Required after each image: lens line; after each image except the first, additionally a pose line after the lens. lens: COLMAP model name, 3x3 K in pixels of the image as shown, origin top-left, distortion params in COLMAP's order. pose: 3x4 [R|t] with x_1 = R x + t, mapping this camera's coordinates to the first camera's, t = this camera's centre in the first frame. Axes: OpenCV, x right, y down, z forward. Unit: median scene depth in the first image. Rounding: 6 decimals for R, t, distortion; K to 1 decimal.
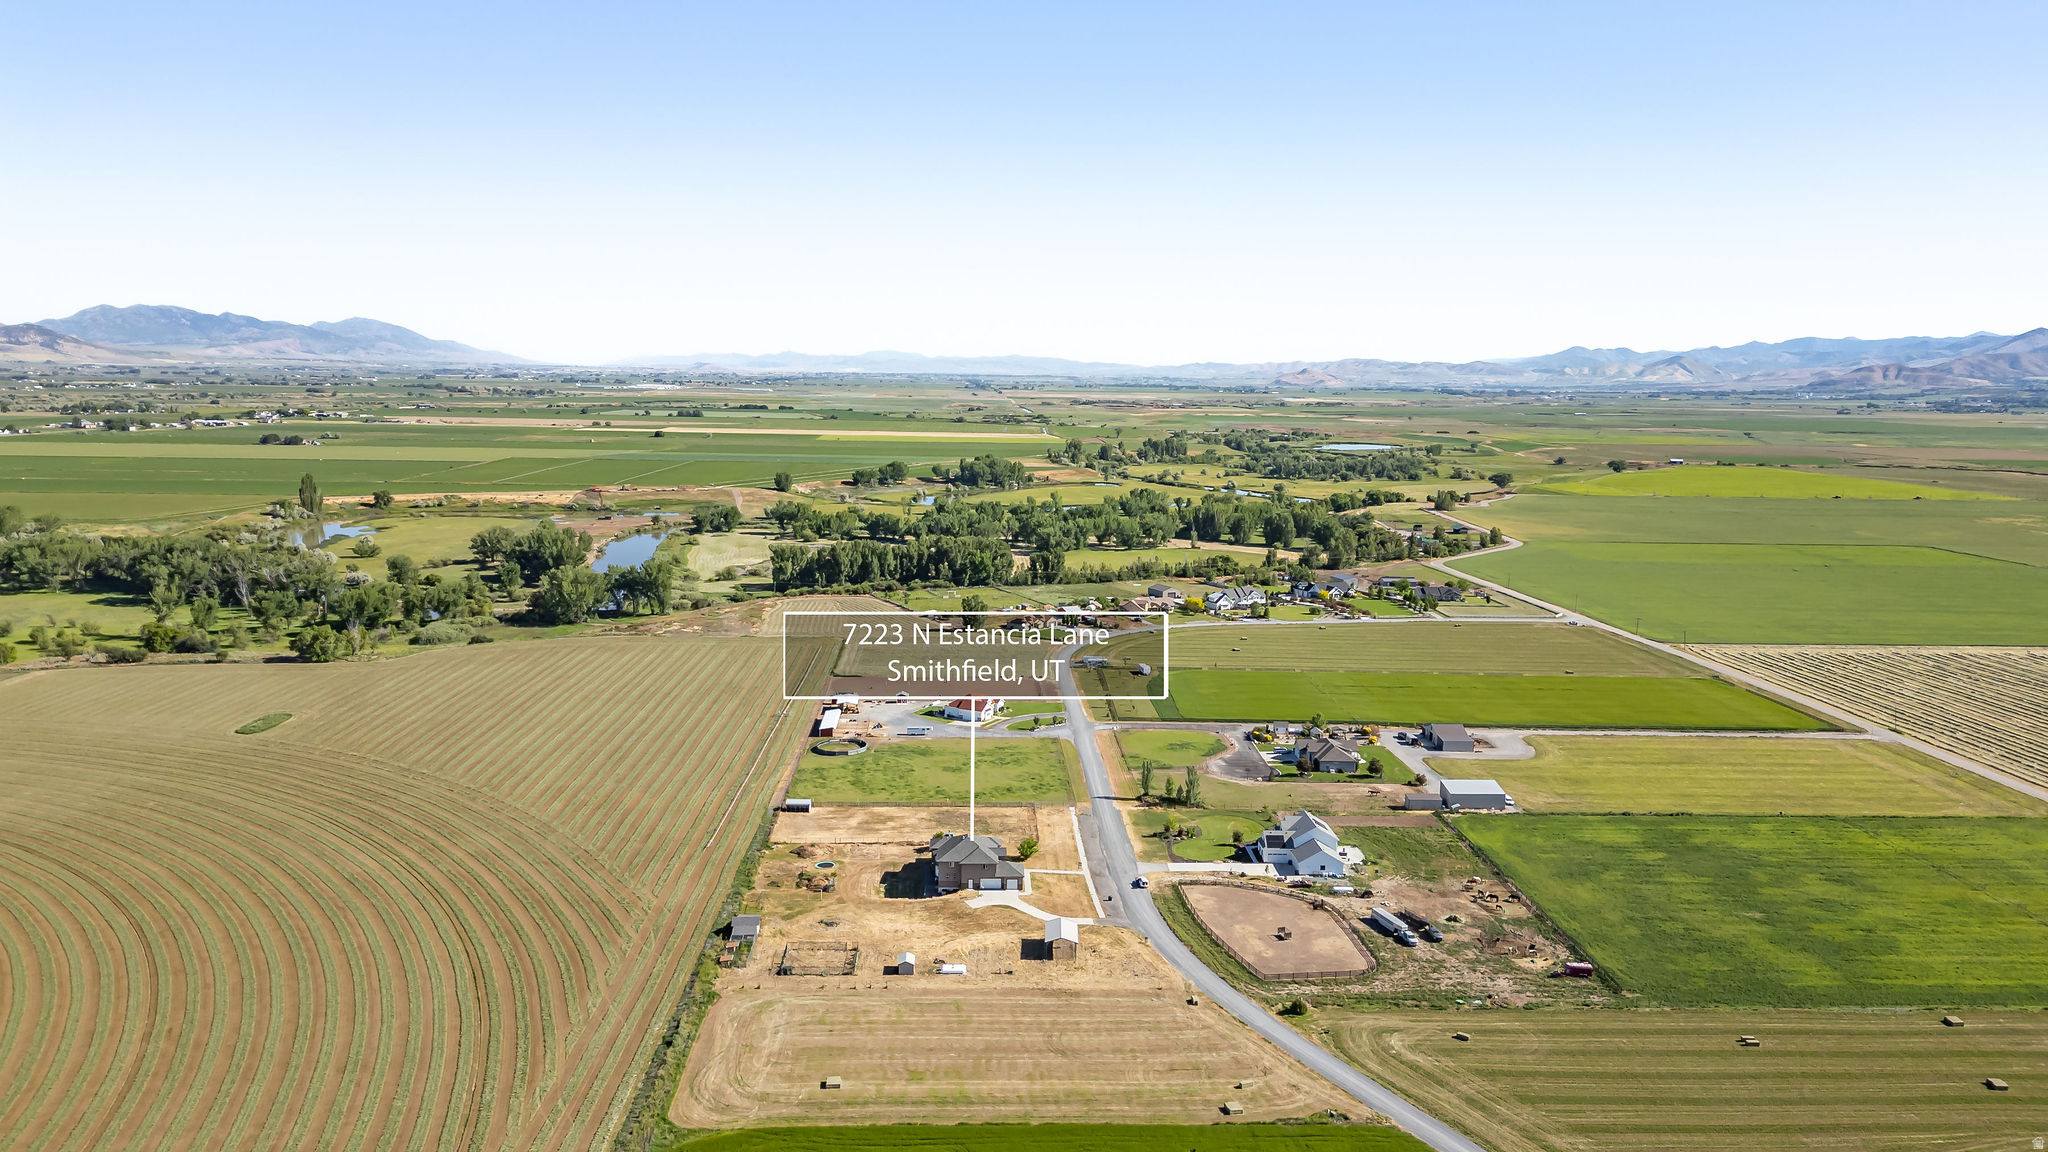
lens RADIAL K [[1431.4, 0, 1020.5], [0, 1431.4, 632.1], [0, 0, 1]] dist [0.076111, -0.071038]
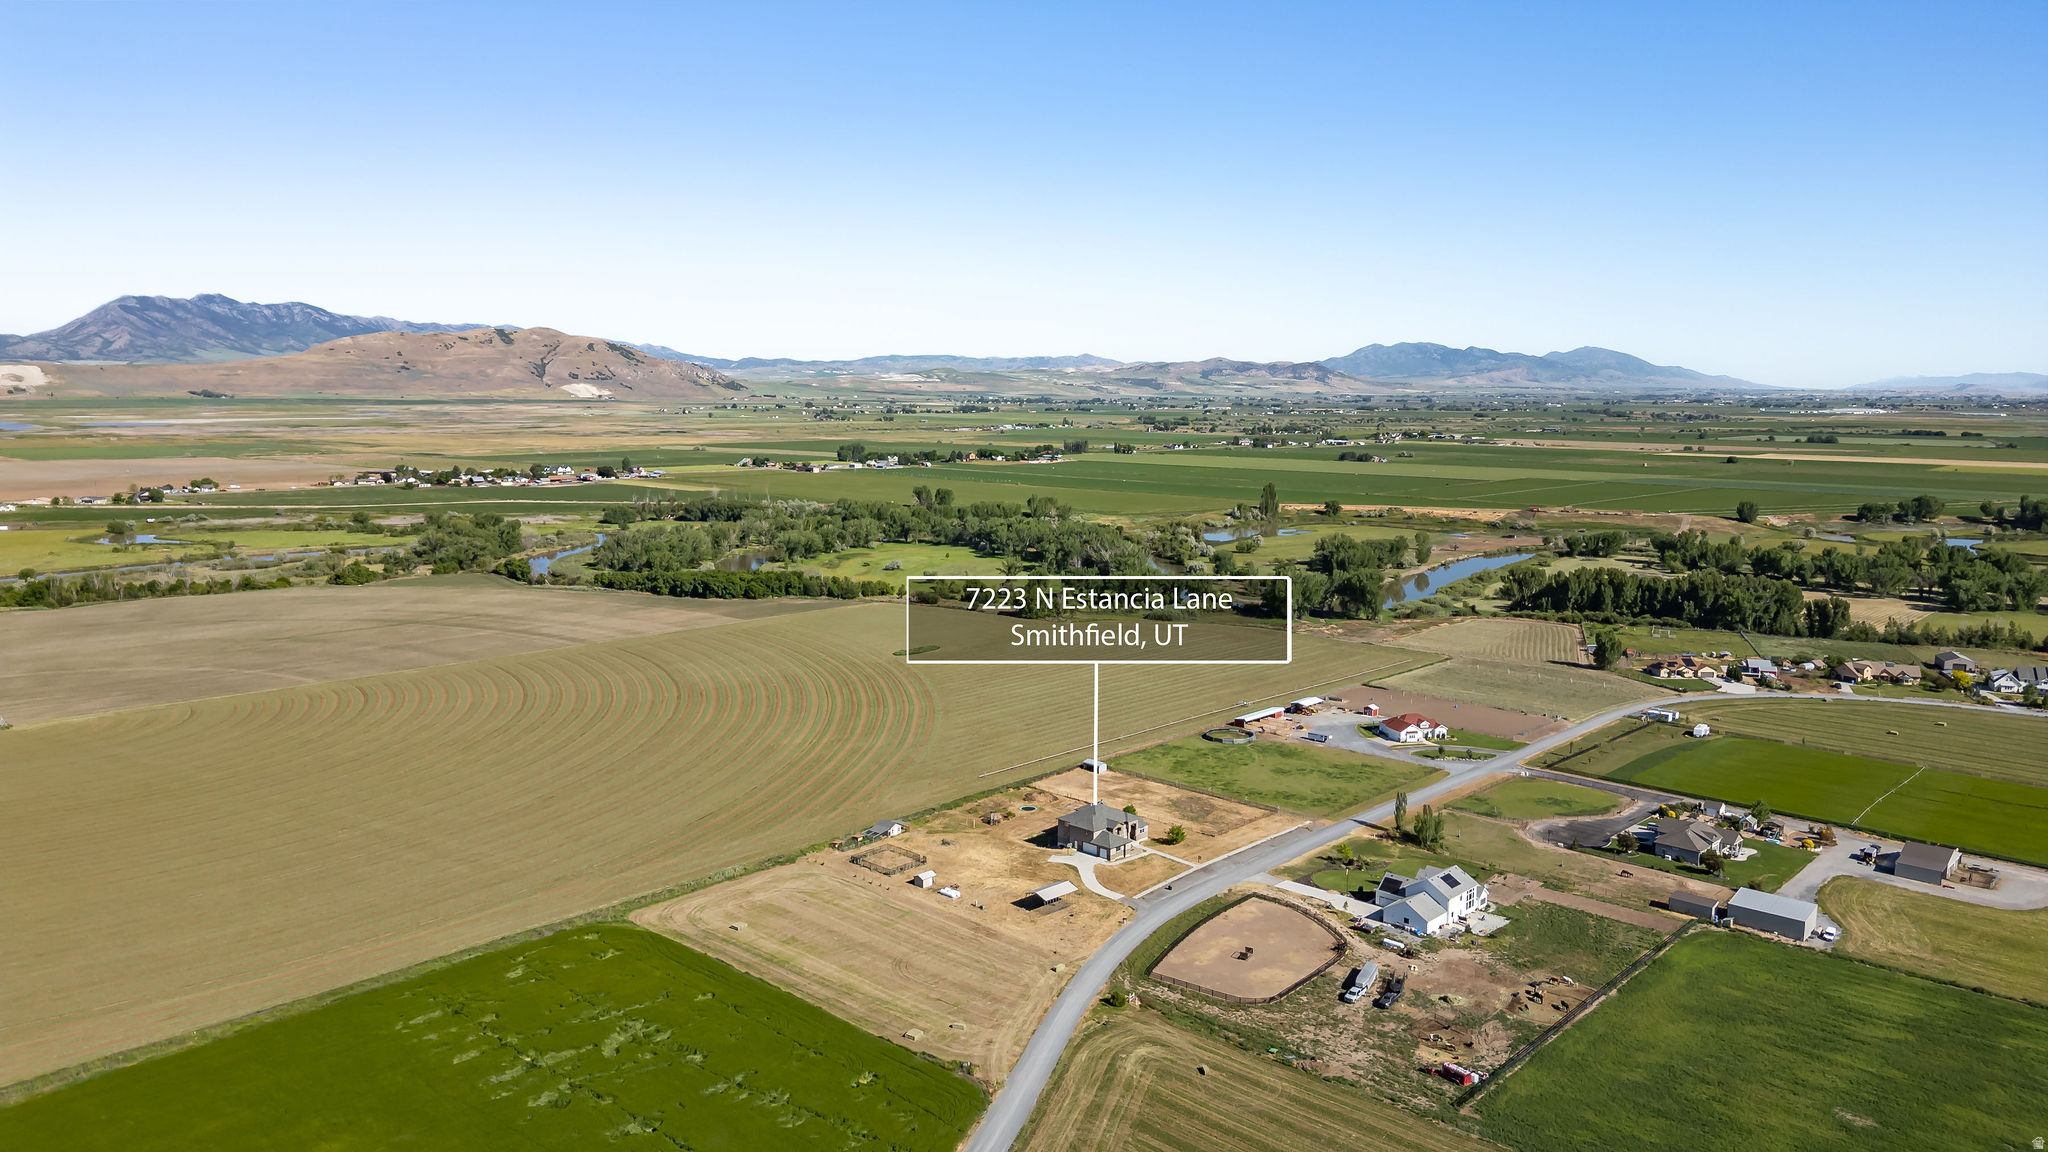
lens RADIAL K [[1431.4, 0, 1031.9], [0, 1431.4, 566.8], [0, 0, 1]] dist [0.076111, -0.071038]
pose [[0.708505, 0.080790, -0.701066, 0.588854], [-0.123735, 0.992258, -0.010702, -0.017430], [0.694773, 0.094329, 0.713016, 0.141799]]
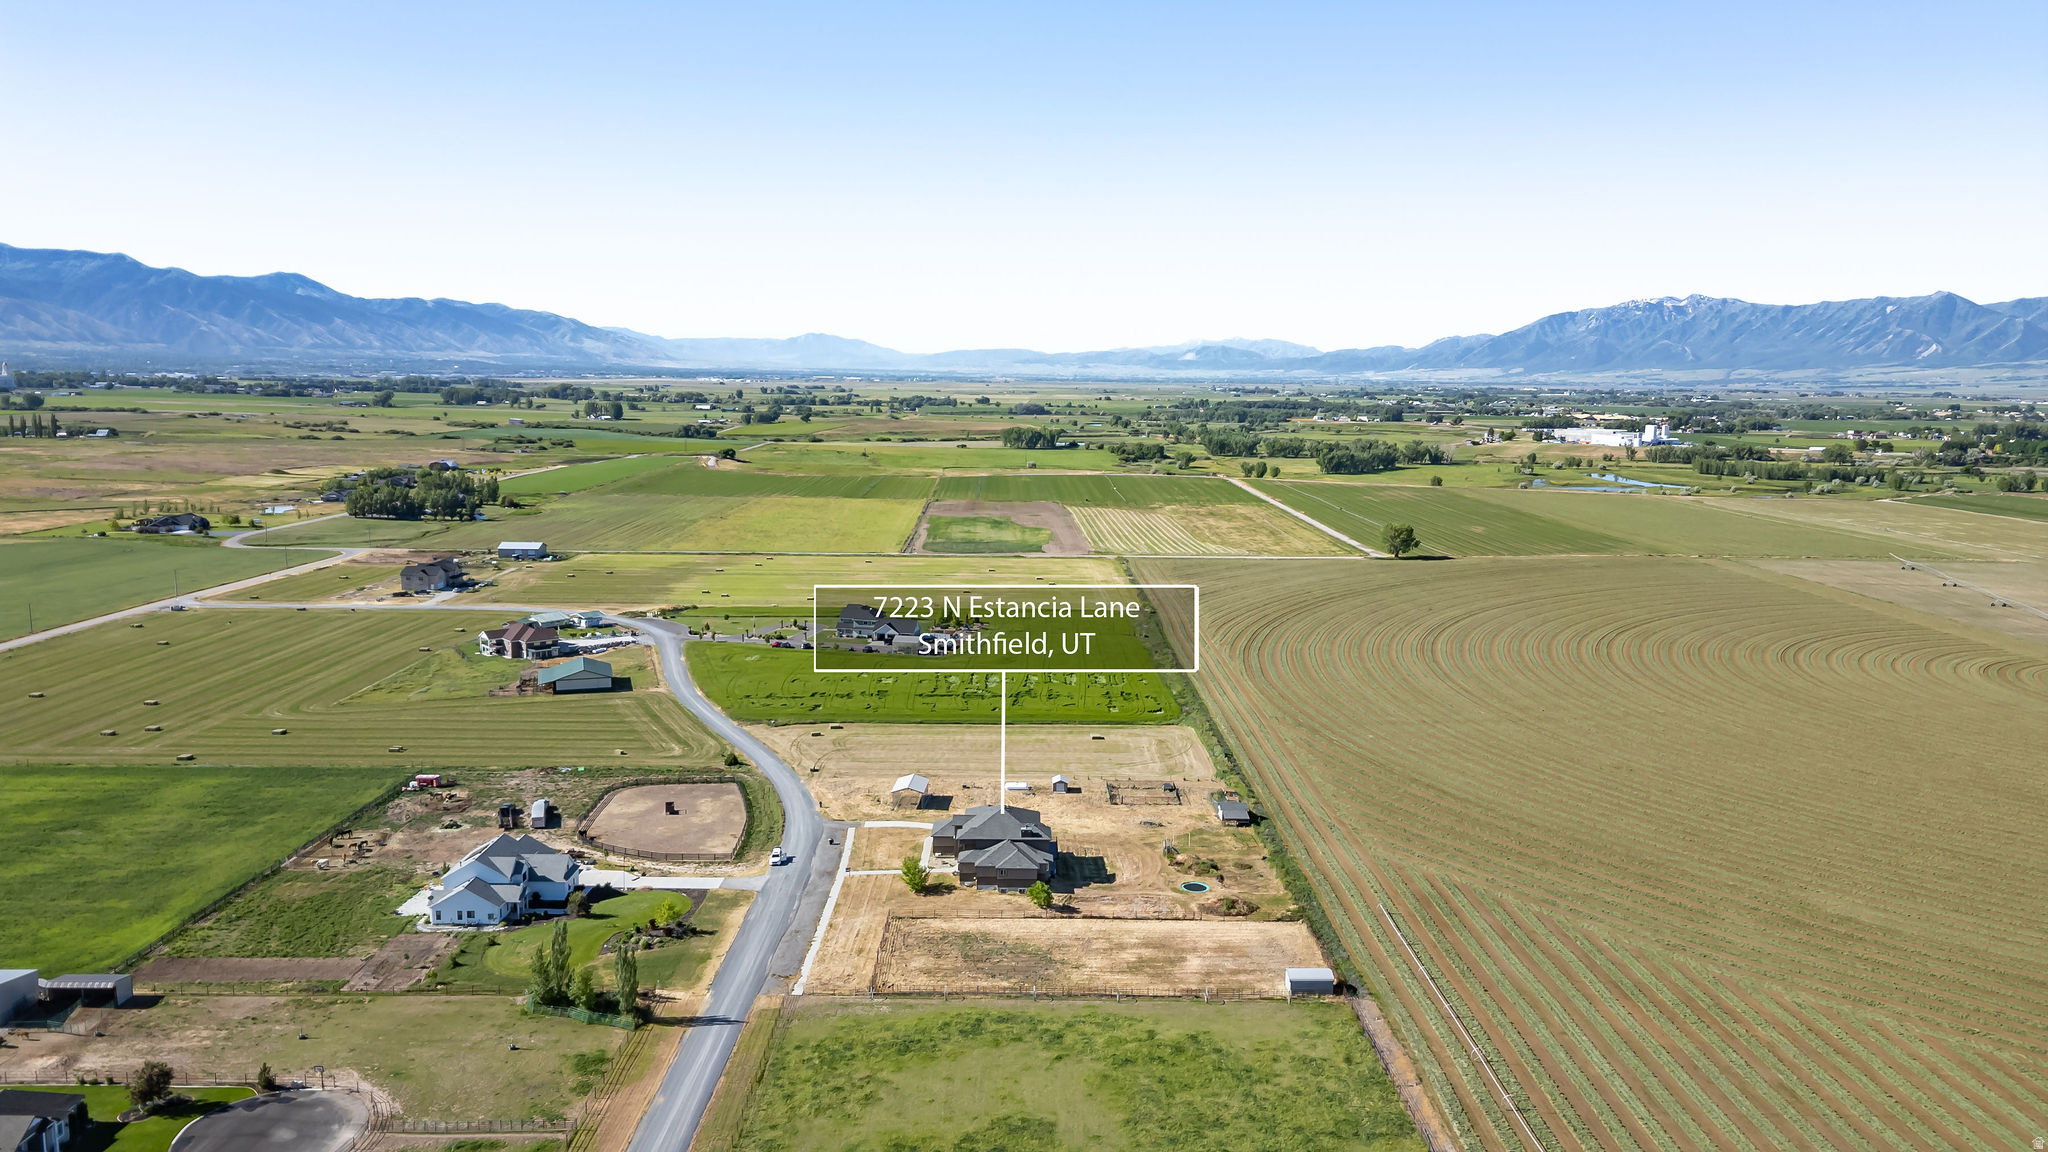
lens RADIAL K [[1431.4, 0, 1031.9], [0, 1431.4, 587.0], [0, 0, 1]] dist [0.076111, -0.071038]
pose [[-0.999238, -0.031271, 0.023358, -0.058279], [-0.021980, 0.945342, 0.325338, -0.193349], [-0.032255, 0.324576, -0.945309, 1.462583]]
